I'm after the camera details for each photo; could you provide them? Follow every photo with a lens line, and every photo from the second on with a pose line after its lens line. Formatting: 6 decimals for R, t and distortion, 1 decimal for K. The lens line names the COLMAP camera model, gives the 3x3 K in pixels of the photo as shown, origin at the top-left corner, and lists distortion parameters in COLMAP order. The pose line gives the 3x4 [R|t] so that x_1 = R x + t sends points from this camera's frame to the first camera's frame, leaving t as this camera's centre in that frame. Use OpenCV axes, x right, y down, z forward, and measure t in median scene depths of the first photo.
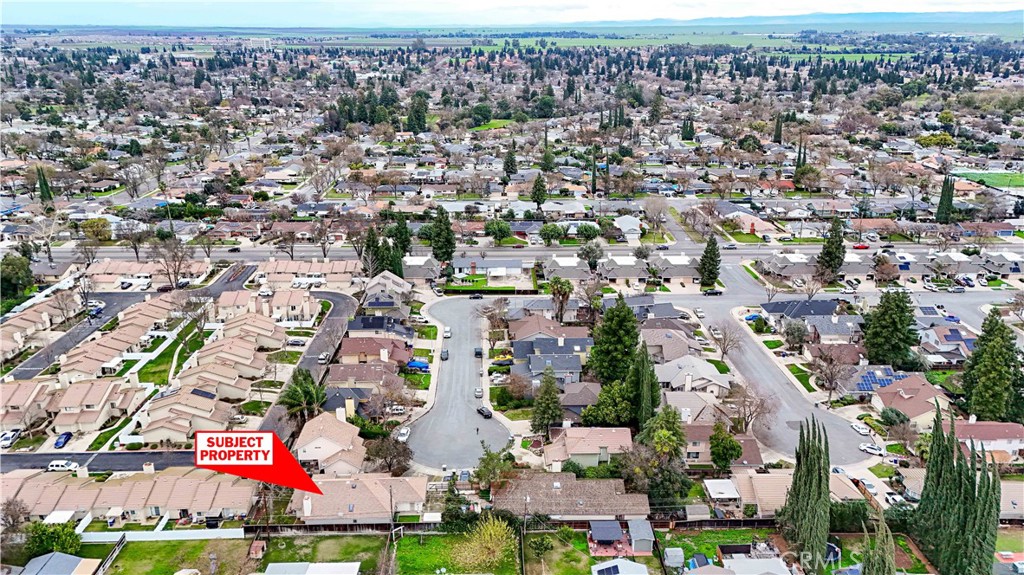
lens RADIAL K [[755.0, 0, 510.9], [0, 755.0, 290.6], [0, 0, 1]] dist [0.085653, -0.071124]
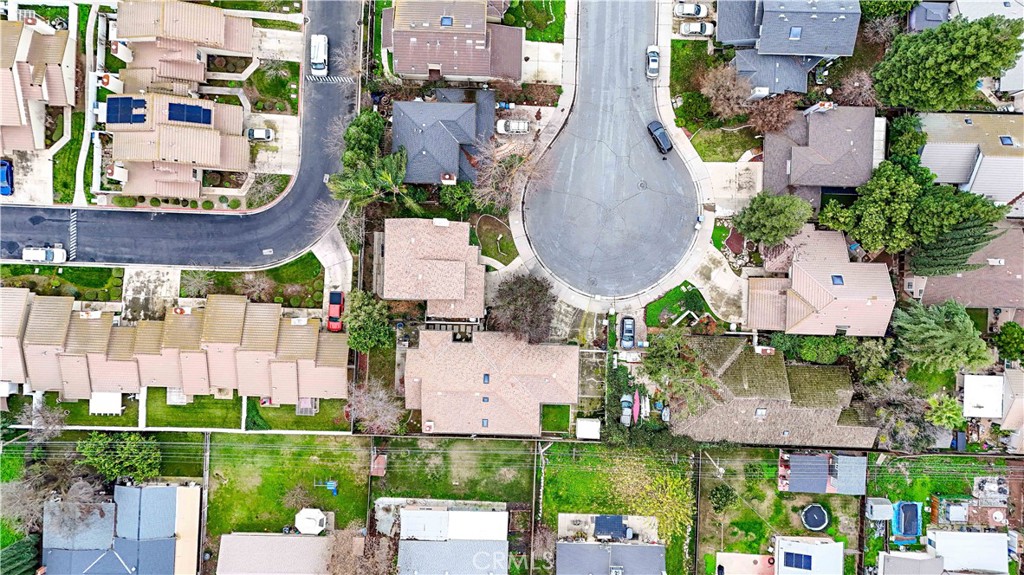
lens RADIAL K [[755.0, 0, 510.9], [0, 755.0, 290.6], [0, 0, 1]] dist [0.085653, -0.071124]
pose [[0.998186, 0.057901, 0.016506, -0.127676], [-0.034111, 0.317950, 0.947494, -0.302016], [0.049612, -0.946338, 0.319348, 0.555169]]
